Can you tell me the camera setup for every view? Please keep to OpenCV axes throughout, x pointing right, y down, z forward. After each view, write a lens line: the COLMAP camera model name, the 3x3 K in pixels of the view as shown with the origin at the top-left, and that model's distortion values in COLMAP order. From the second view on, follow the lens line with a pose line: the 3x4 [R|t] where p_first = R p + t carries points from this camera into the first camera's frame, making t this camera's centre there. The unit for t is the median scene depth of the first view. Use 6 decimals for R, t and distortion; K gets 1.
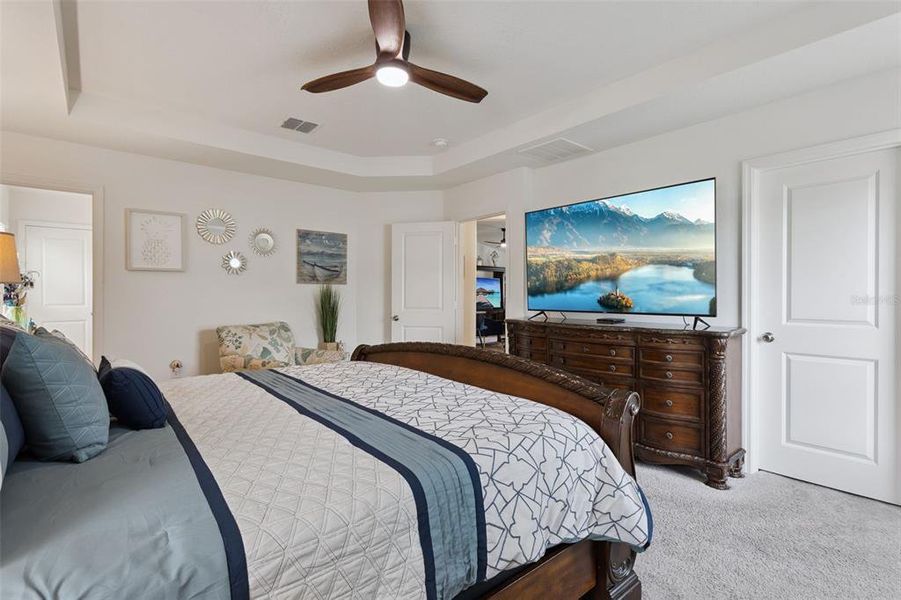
lens RADIAL K [[427.2, 0, 451.1], [0, 427.2, 293.6], [0, 0, 1]] dist [-0.000270, 0.000146]
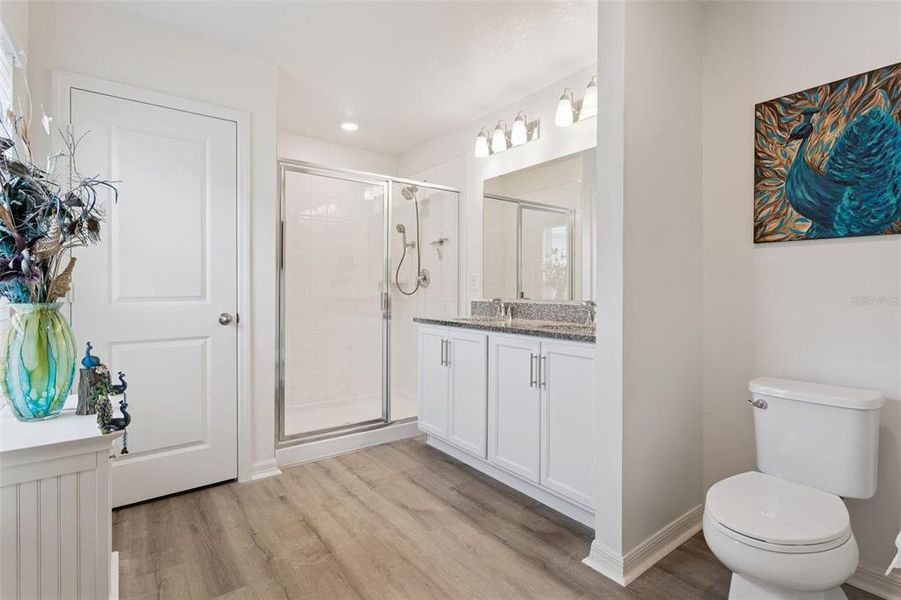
lens RADIAL K [[427.2, 0, 451.1], [0, 427.2, 293.6], [0, 0, 1]] dist [-0.000270, 0.000146]
pose [[0.999008, 0.005746, -0.044150, -0.620161], [-0.005628, 0.999980, 0.002809, 0.017680], [0.044165, -0.002558, 0.999021, 0.616324]]
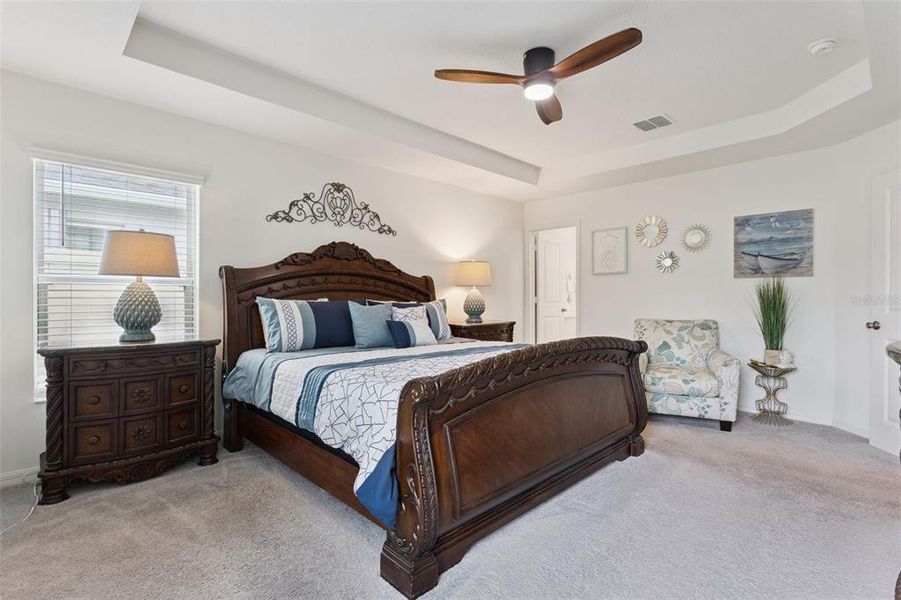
lens RADIAL K [[427.2, 0, 451.1], [0, 427.2, 293.6], [0, 0, 1]] dist [-0.000270, 0.000146]
pose [[0.076957, -0.009742, -0.996987, 0.477761], [0.002814, 0.999950, -0.009554, 0.015093], [0.997030, -0.002070, 0.076980, 0.341306]]
